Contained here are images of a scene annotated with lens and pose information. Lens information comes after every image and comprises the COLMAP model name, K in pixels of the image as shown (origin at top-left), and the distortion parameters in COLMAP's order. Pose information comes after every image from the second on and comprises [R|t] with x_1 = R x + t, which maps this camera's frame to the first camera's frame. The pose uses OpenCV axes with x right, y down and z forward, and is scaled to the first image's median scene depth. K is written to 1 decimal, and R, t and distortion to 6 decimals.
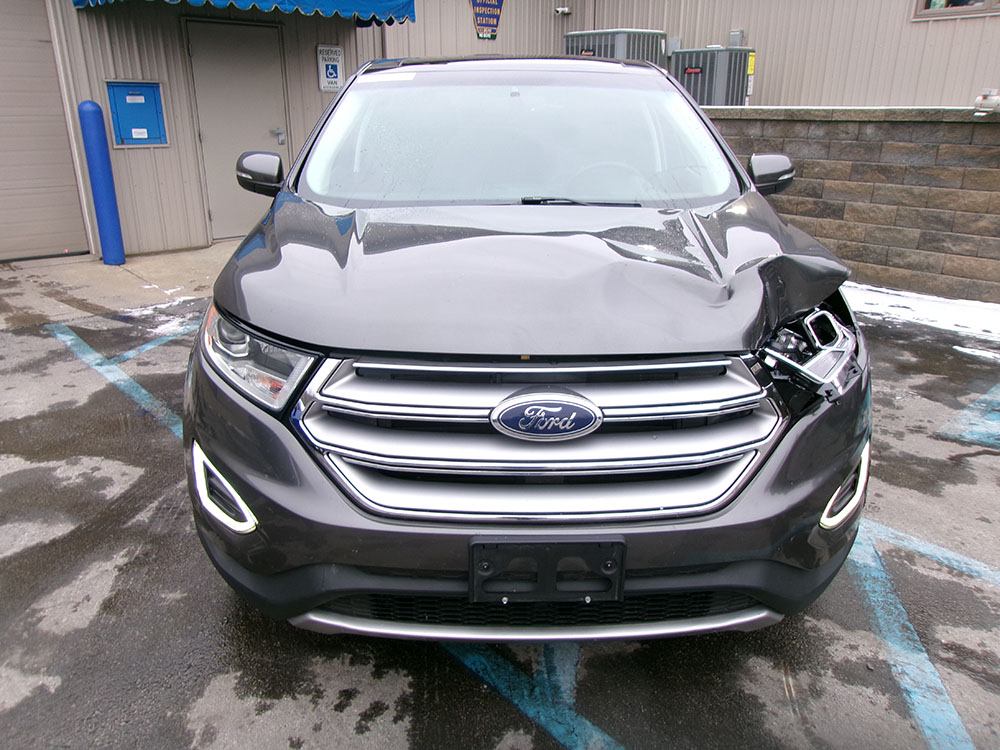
lens RADIAL K [[764.7, 0, 500.0], [0, 764.7, 375.0], [0, 0, 1]] dist [-0.004924, 0.008294]
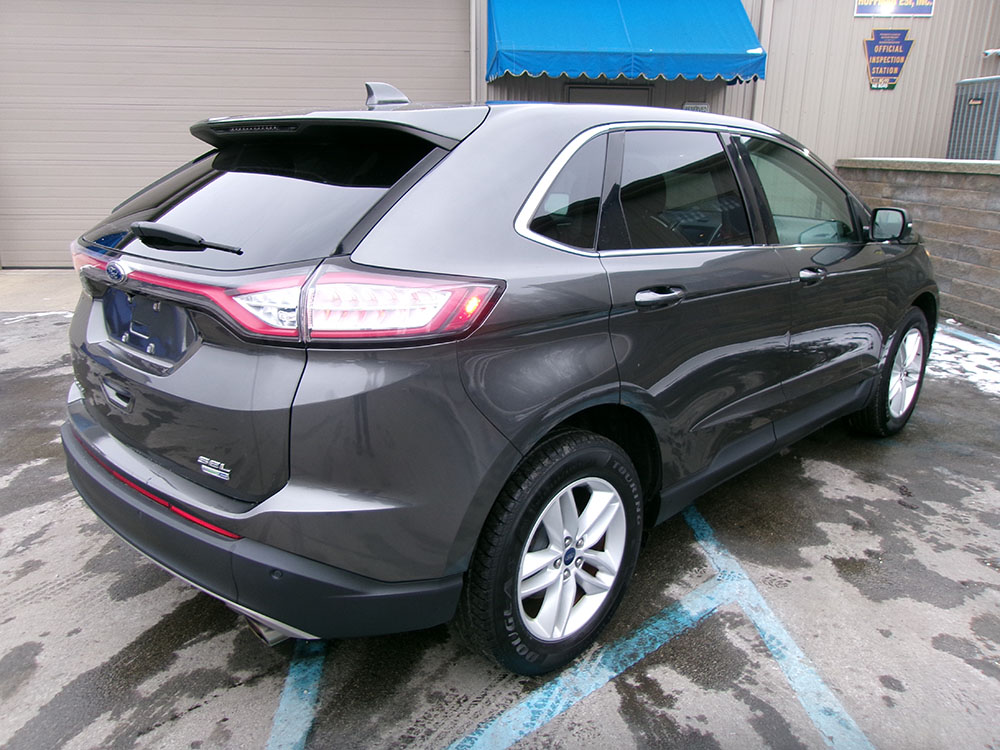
lens RADIAL K [[768.2, 0, 500.0], [0, 768.2, 375.0], [0, 0, 1]] dist [0.005663, 0.011401]
pose [[0.797253, 0.176517, -0.577260, 0.412440], [-0.208213, 0.978016, 0.011499, -0.012242], [0.566599, 0.111025, 0.816480, -0.014299]]
